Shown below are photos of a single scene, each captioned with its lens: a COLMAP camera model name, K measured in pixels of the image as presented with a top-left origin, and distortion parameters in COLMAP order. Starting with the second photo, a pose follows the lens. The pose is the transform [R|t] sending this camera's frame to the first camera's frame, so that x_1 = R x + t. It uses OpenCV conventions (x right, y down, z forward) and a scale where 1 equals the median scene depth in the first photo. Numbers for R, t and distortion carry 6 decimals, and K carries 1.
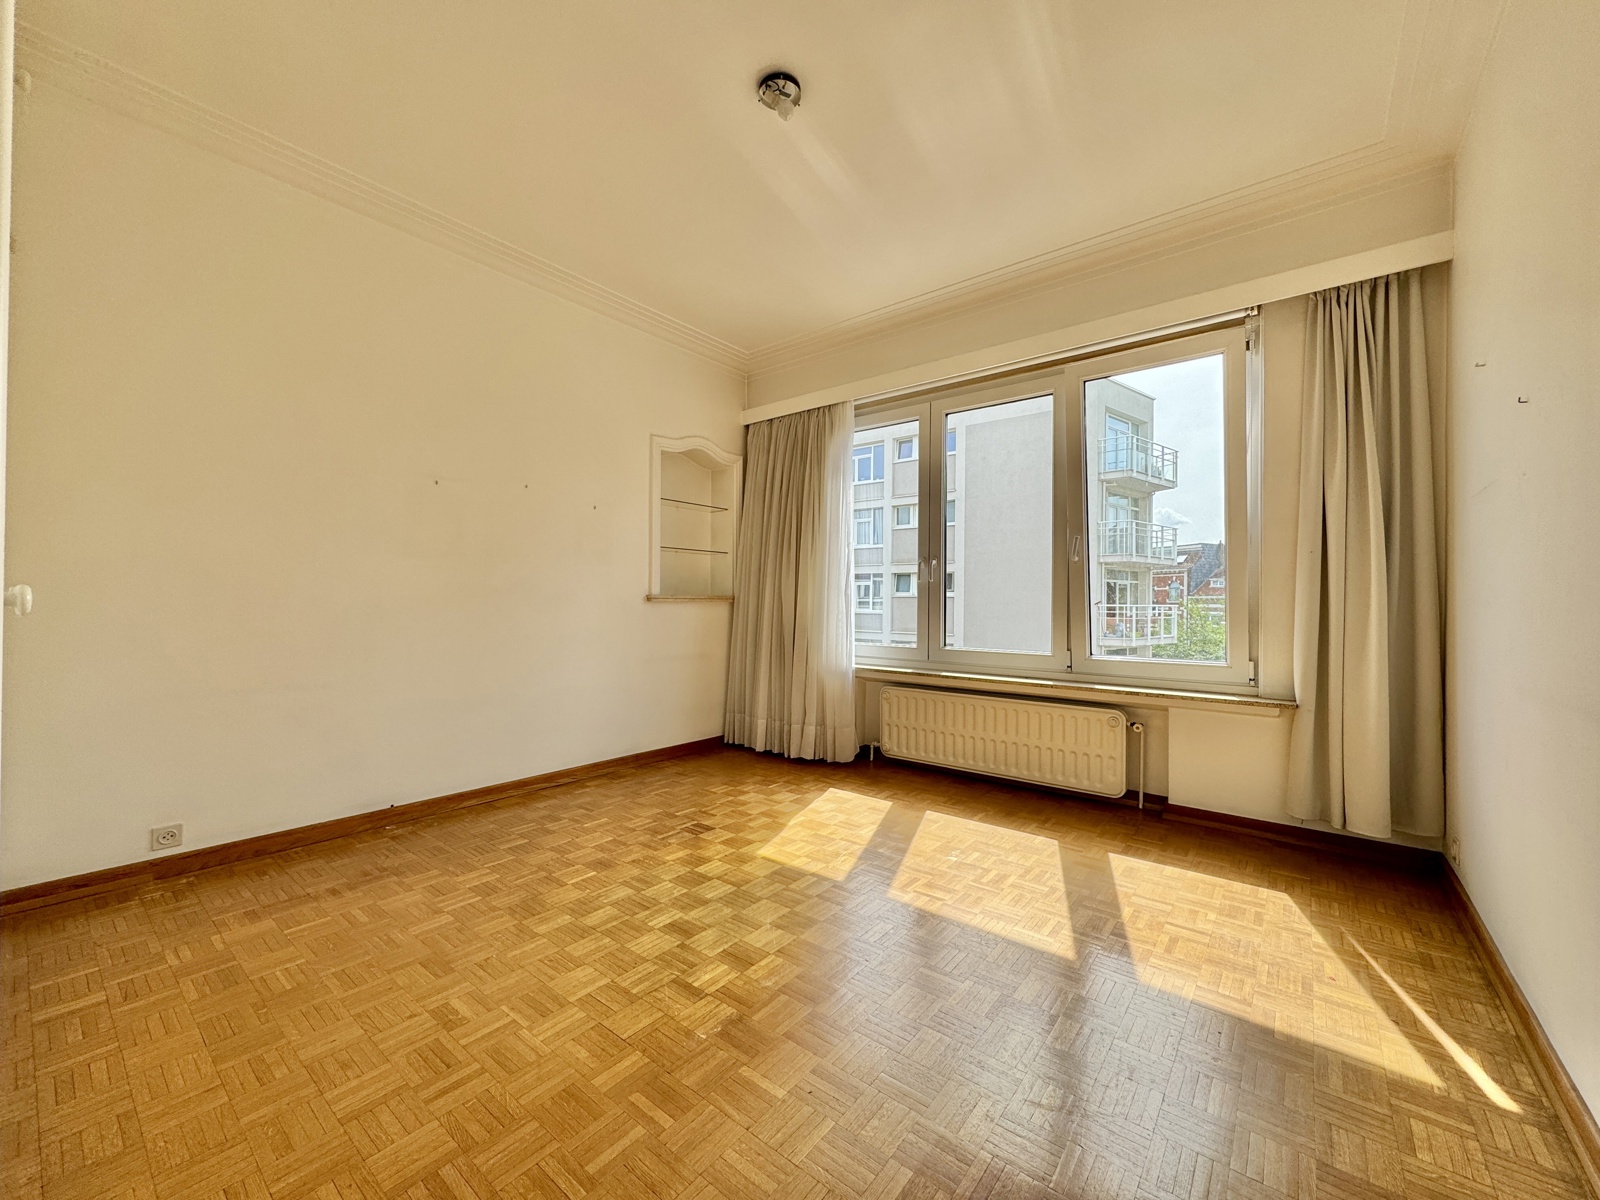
lens RADIAL K [[634.0, 0, 800.0], [0, 634.0, 600.0], [0, 0, 1]] dist [0.000416, 0.000115]
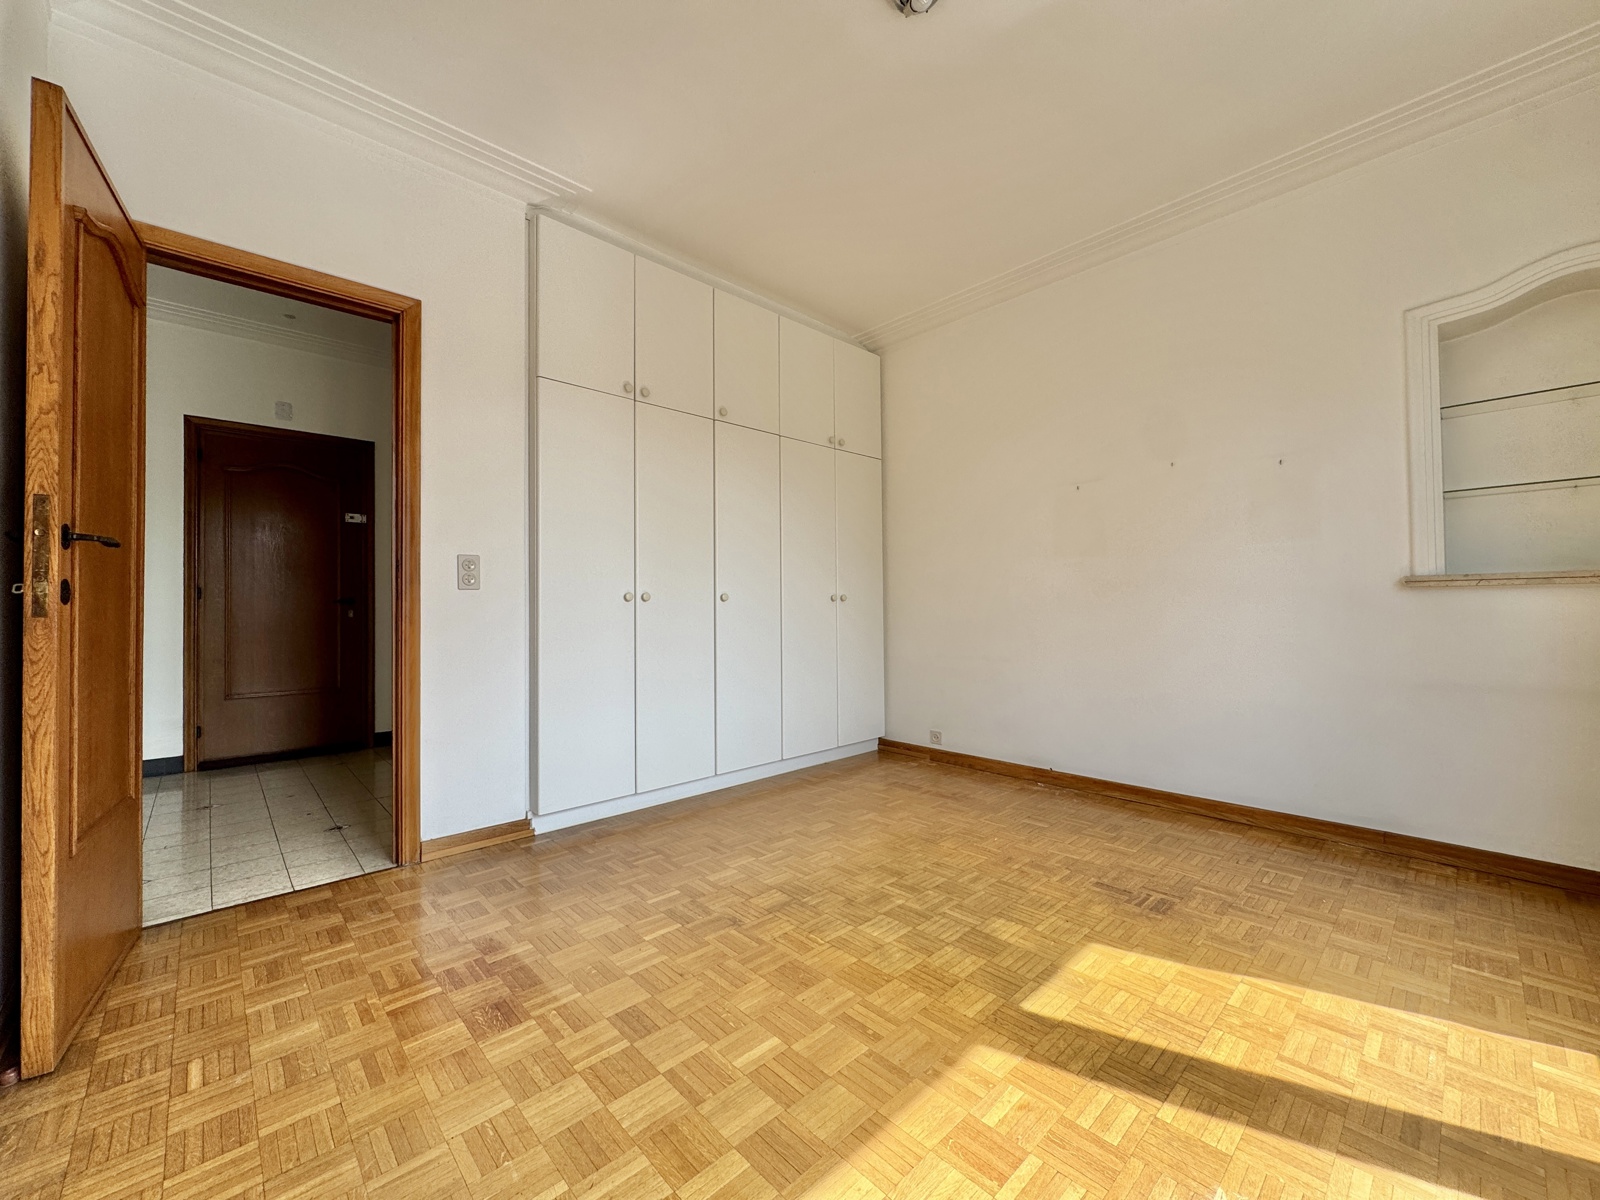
lens RADIAL K [[634.0, 0, 800.0], [0, 634.0, 600.0], [0, 0, 1]] dist [0.000416, 0.000115]
pose [[-0.144632, -0.021761, -0.989246, 0.528146], [0.010603, 0.999667, -0.023540, 0.026998], [0.989429, -0.013894, -0.144353, 0.616003]]
